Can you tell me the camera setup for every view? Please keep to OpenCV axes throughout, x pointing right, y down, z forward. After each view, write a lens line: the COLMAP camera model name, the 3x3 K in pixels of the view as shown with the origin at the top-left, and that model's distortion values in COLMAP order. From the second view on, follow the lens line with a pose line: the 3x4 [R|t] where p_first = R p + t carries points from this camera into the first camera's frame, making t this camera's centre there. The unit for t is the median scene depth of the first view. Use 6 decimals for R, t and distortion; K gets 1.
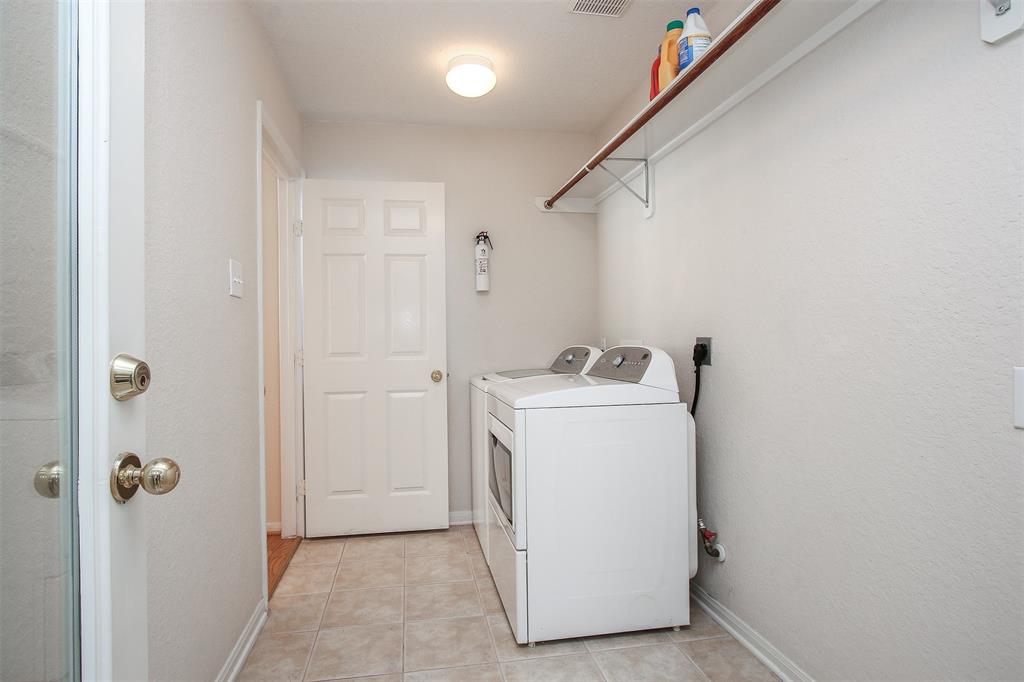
lens RADIAL K [[546.0, 0, 495.6], [0, 546.0, 341.4], [0, 0, 1]] dist [-0.034009, -0.000045]
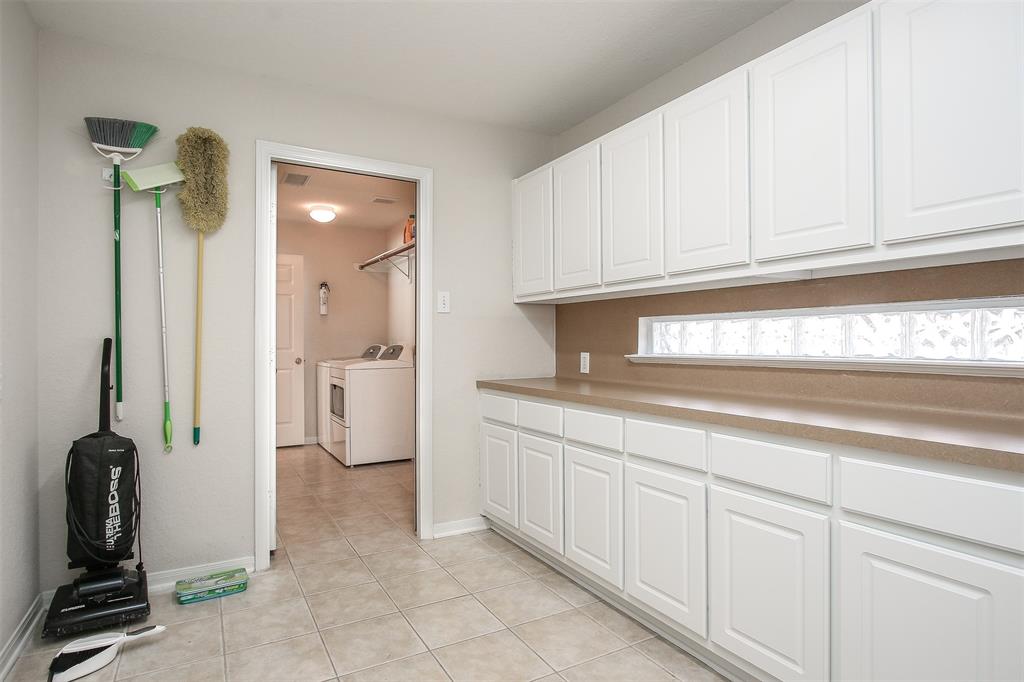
lens RADIAL K [[546.0, 0, 495.6], [0, 546.0, 341.4], [0, 0, 1]] dist [-0.034009, -0.000045]
pose [[0.945138, 0.006699, 0.326602, -0.079824], [-0.005365, 0.999973, -0.004986, 0.003653], [-0.326627, 0.002960, 0.945149, -0.977167]]
